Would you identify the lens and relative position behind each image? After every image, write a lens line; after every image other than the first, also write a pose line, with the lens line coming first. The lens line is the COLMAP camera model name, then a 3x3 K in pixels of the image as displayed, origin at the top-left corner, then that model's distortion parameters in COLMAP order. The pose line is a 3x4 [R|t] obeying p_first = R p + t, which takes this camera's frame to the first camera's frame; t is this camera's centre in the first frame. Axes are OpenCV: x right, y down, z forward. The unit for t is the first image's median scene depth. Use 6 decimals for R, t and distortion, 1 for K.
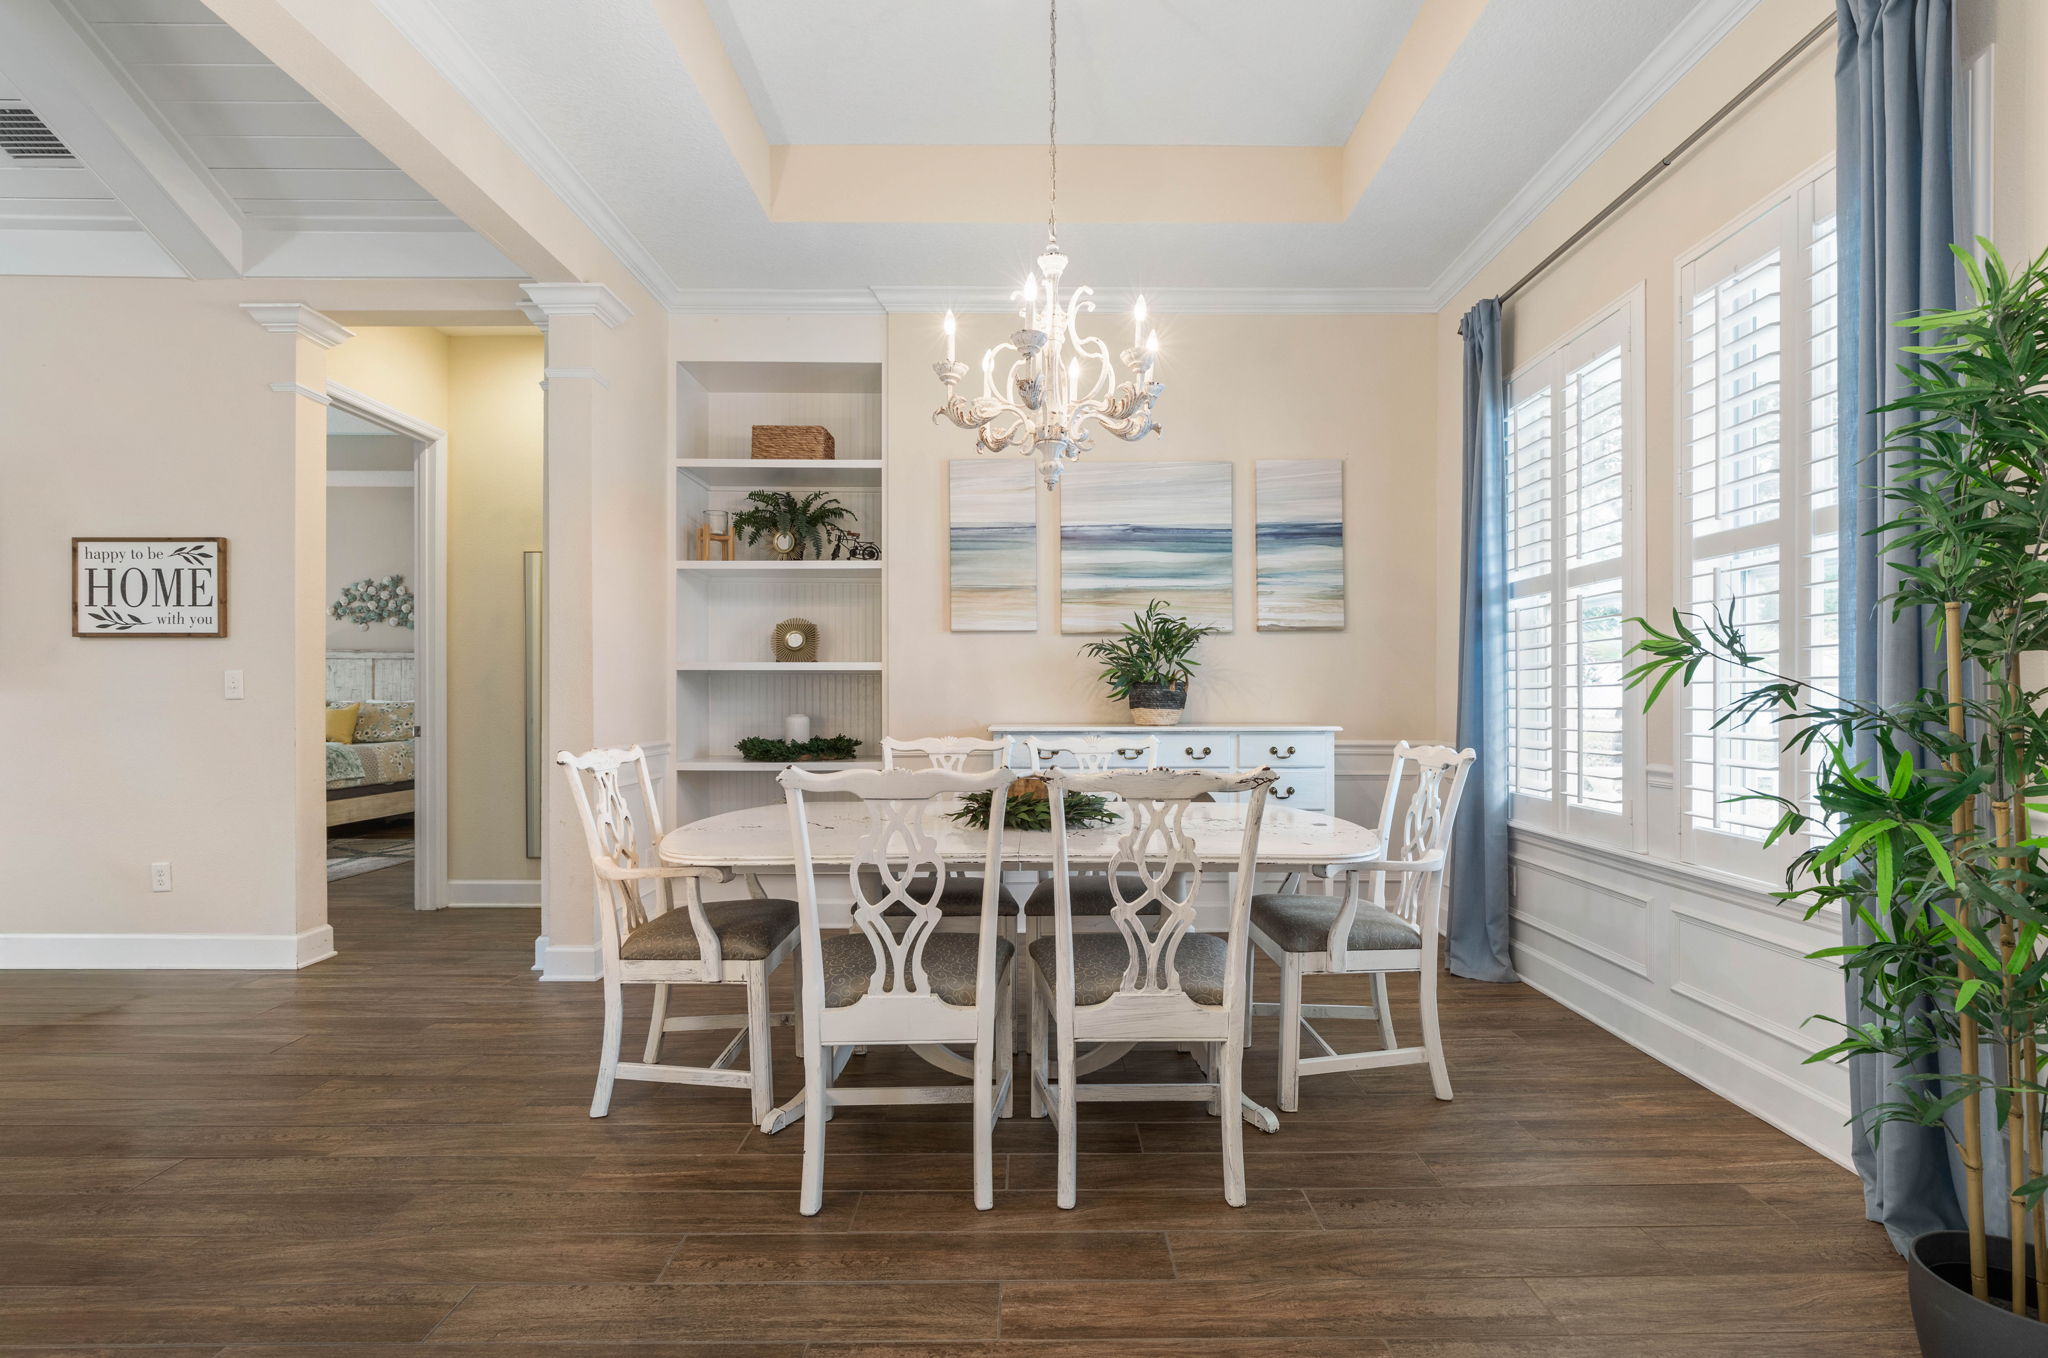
lens RADIAL K [[933.7, 0, 1024.0], [0, 933.7, 679.0], [0, 0, 1]] dist [0.003628, -0.000380]
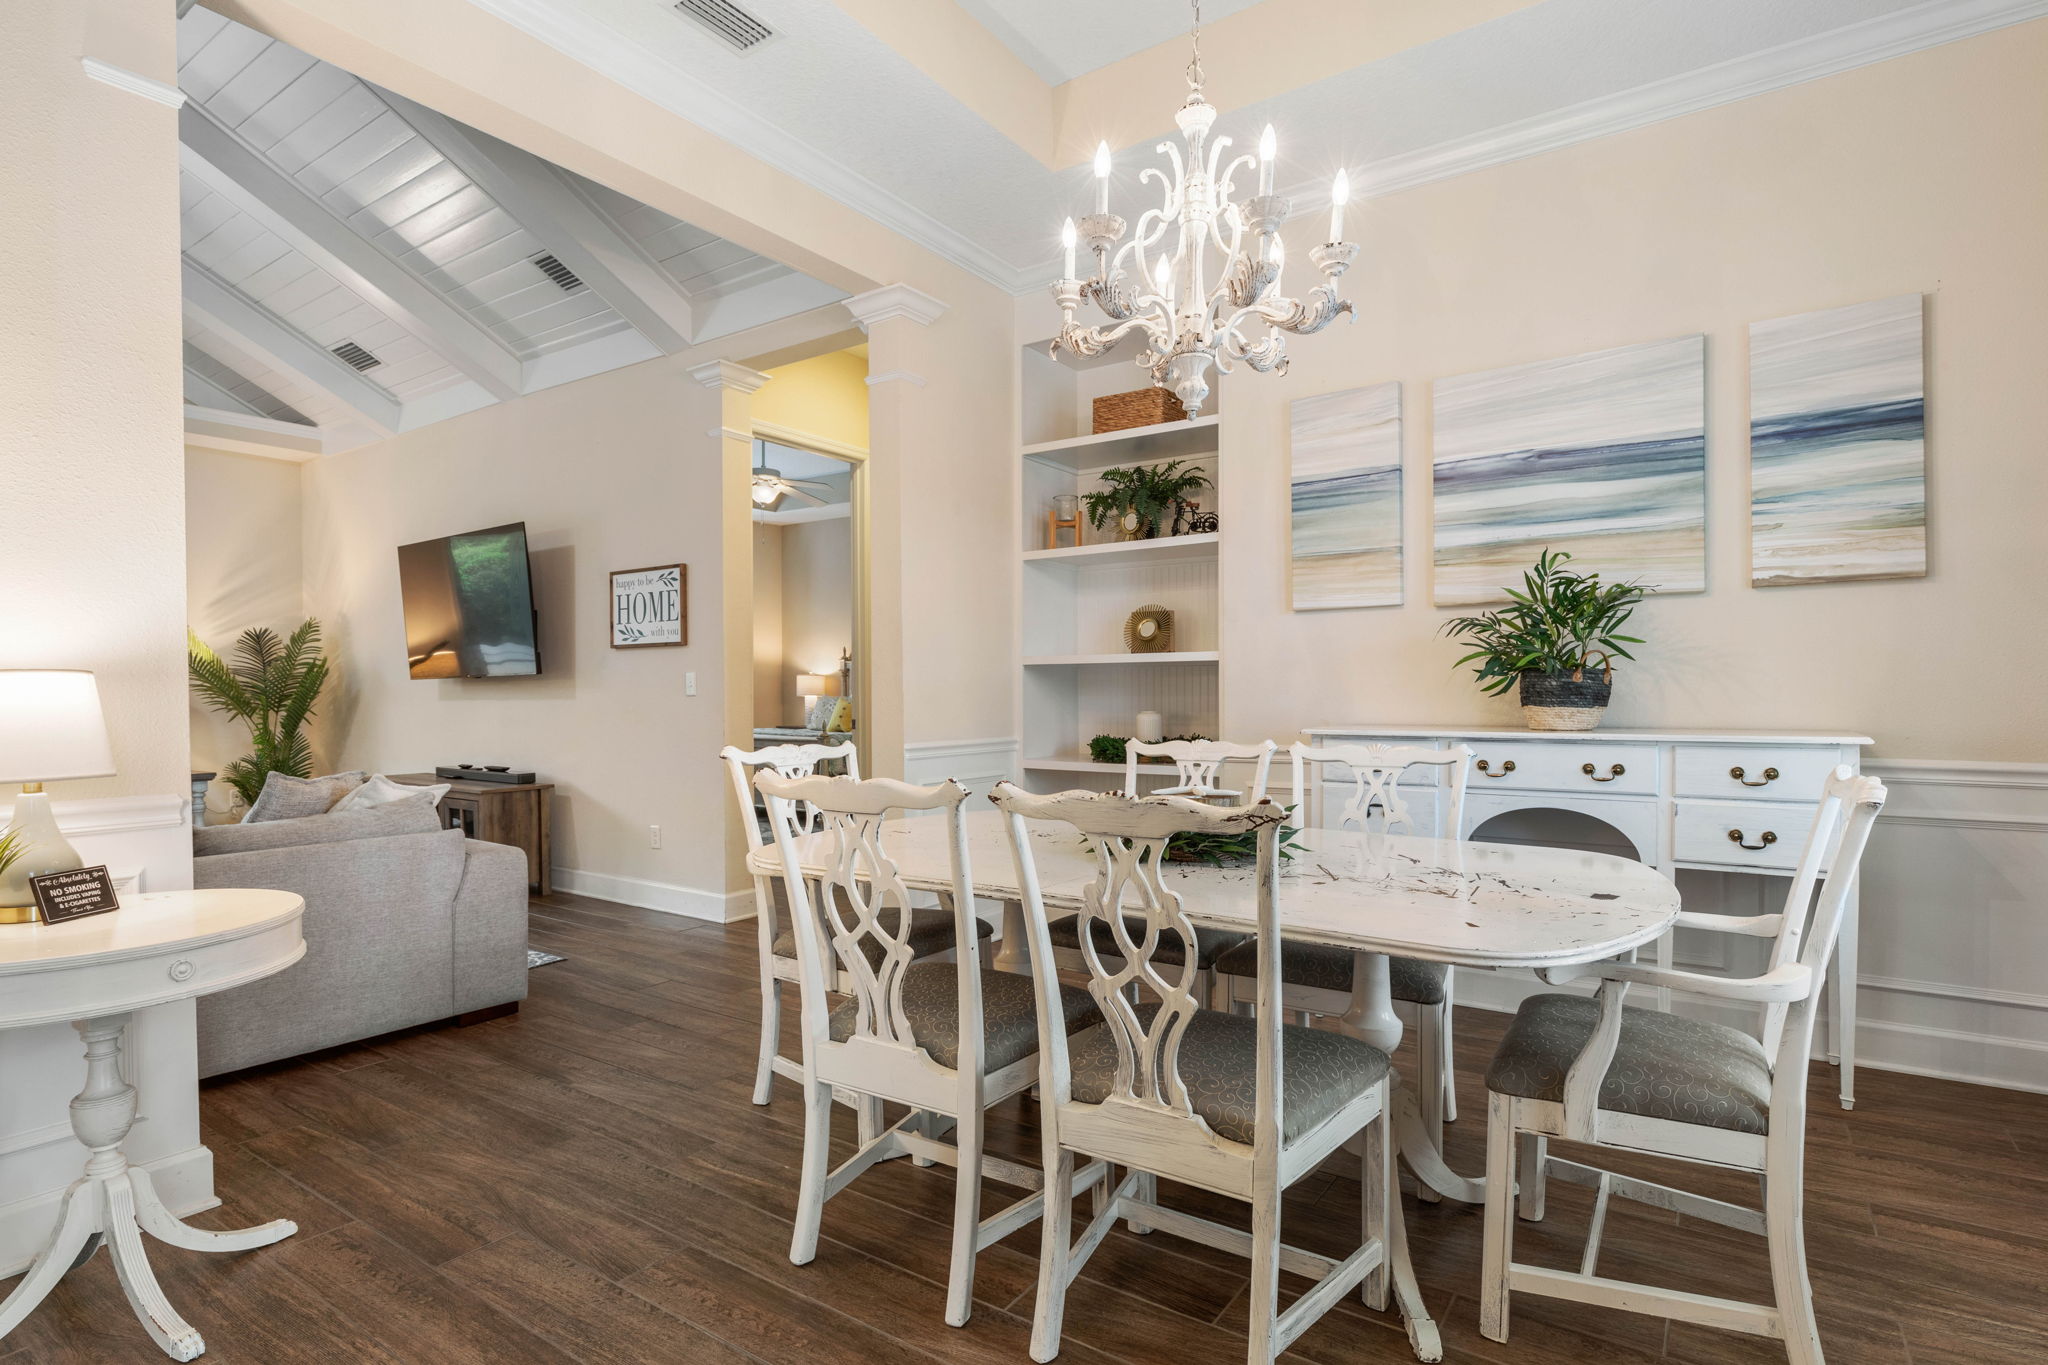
lens RADIAL K [[1005.9, 0, 1062.6], [0, 1005.9, 686.6], [0, 0, 1]] dist [0.002358, -0.000512]
pose [[0.831224, -0.007027, -0.555894, 0.251150], [0.015522, 0.999824, 0.010571, 0.002840], [0.555721, -0.017415, 0.831186, 0.159964]]
